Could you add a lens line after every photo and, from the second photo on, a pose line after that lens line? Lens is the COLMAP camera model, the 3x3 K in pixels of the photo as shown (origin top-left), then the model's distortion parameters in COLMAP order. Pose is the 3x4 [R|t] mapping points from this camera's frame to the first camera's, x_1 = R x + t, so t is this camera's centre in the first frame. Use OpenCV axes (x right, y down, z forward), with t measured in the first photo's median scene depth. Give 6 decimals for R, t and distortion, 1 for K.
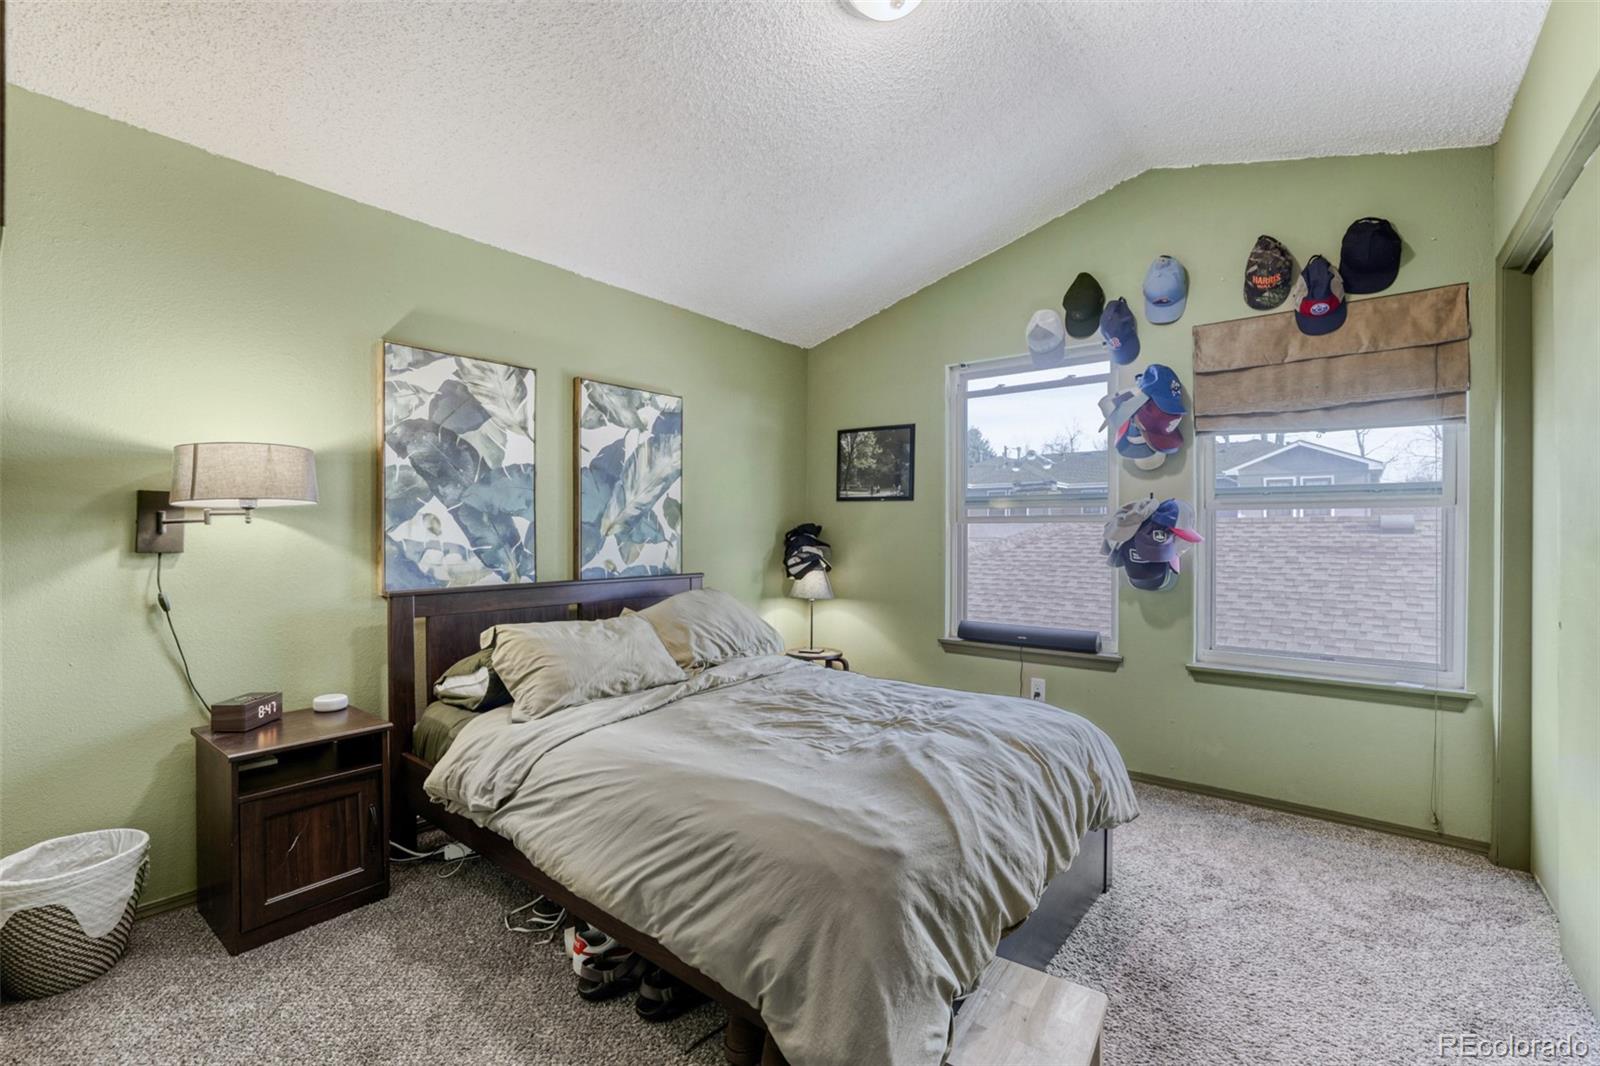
lens RADIAL K [[703.5, 0, 785.1], [0, 703.5, 527.7], [0, 0, 1]] dist [0.004191, 0.000964]
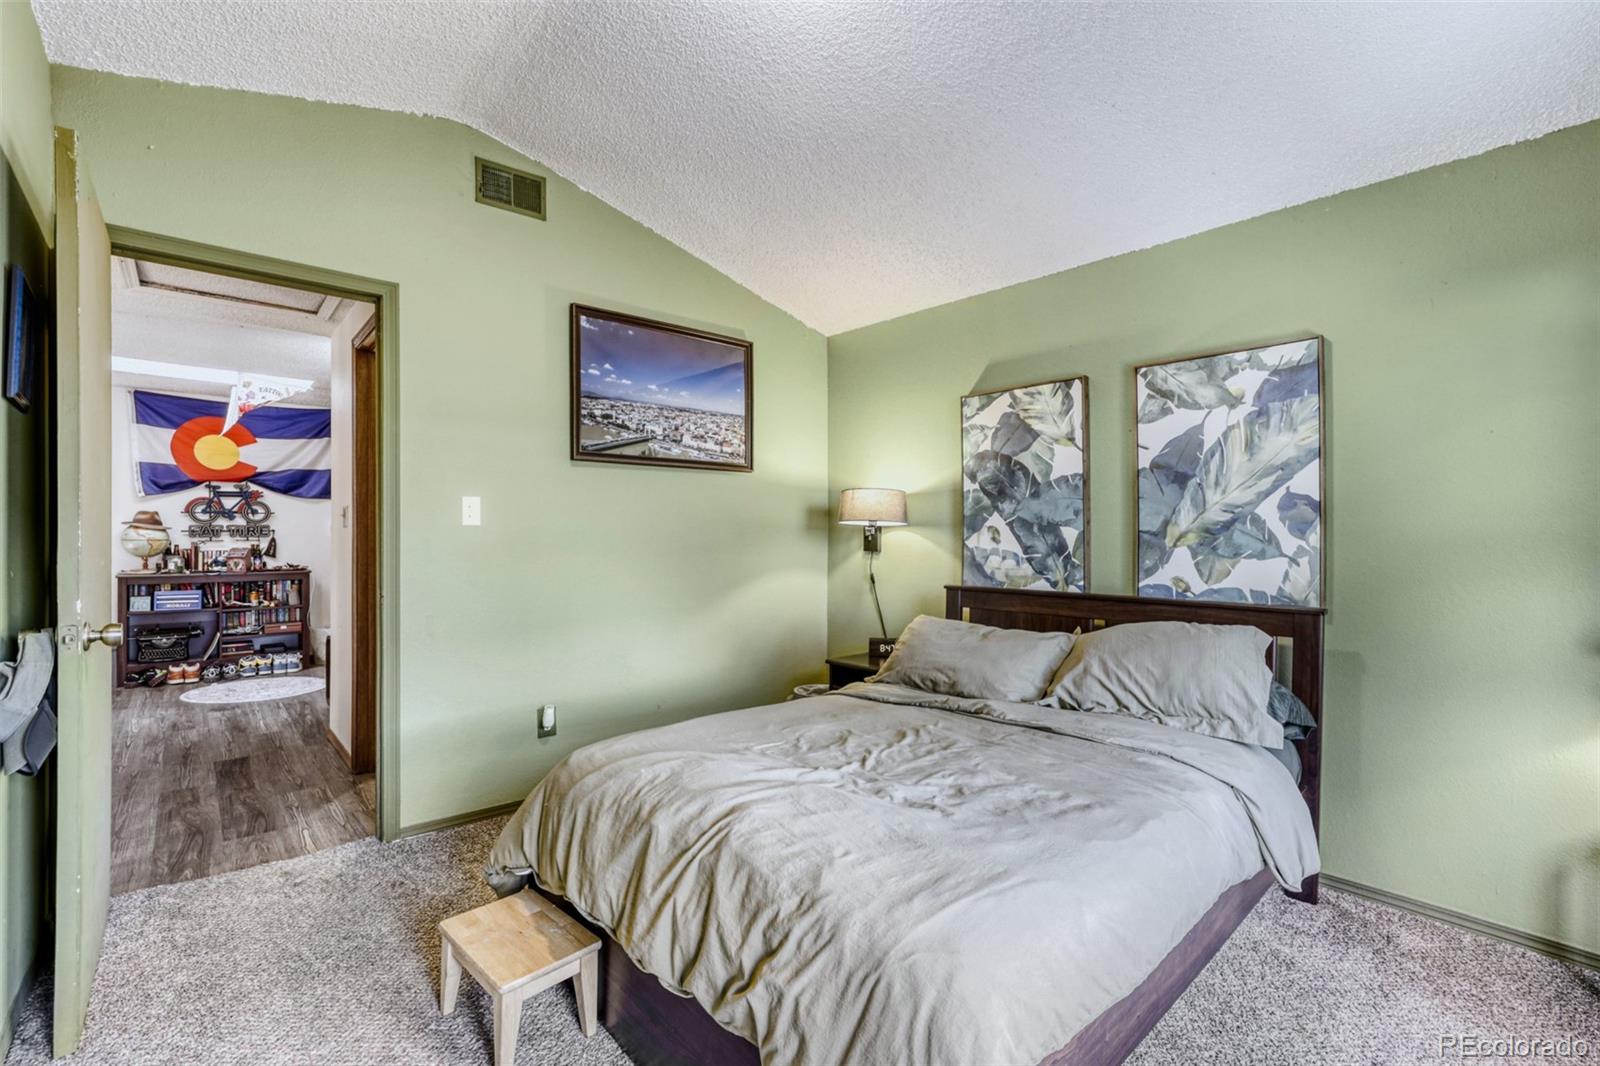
lens RADIAL K [[703.5, 0, 803.3], [0, 703.5, 542.2], [0, 0, 1]] dist [0.004191, 0.000964]
pose [[-0.108764, 0.000749, -0.994067, 0.682879], [-0.003743, 0.999992, 0.001163, 0.007263], [0.994061, 0.003847, -0.108761, 0.735207]]
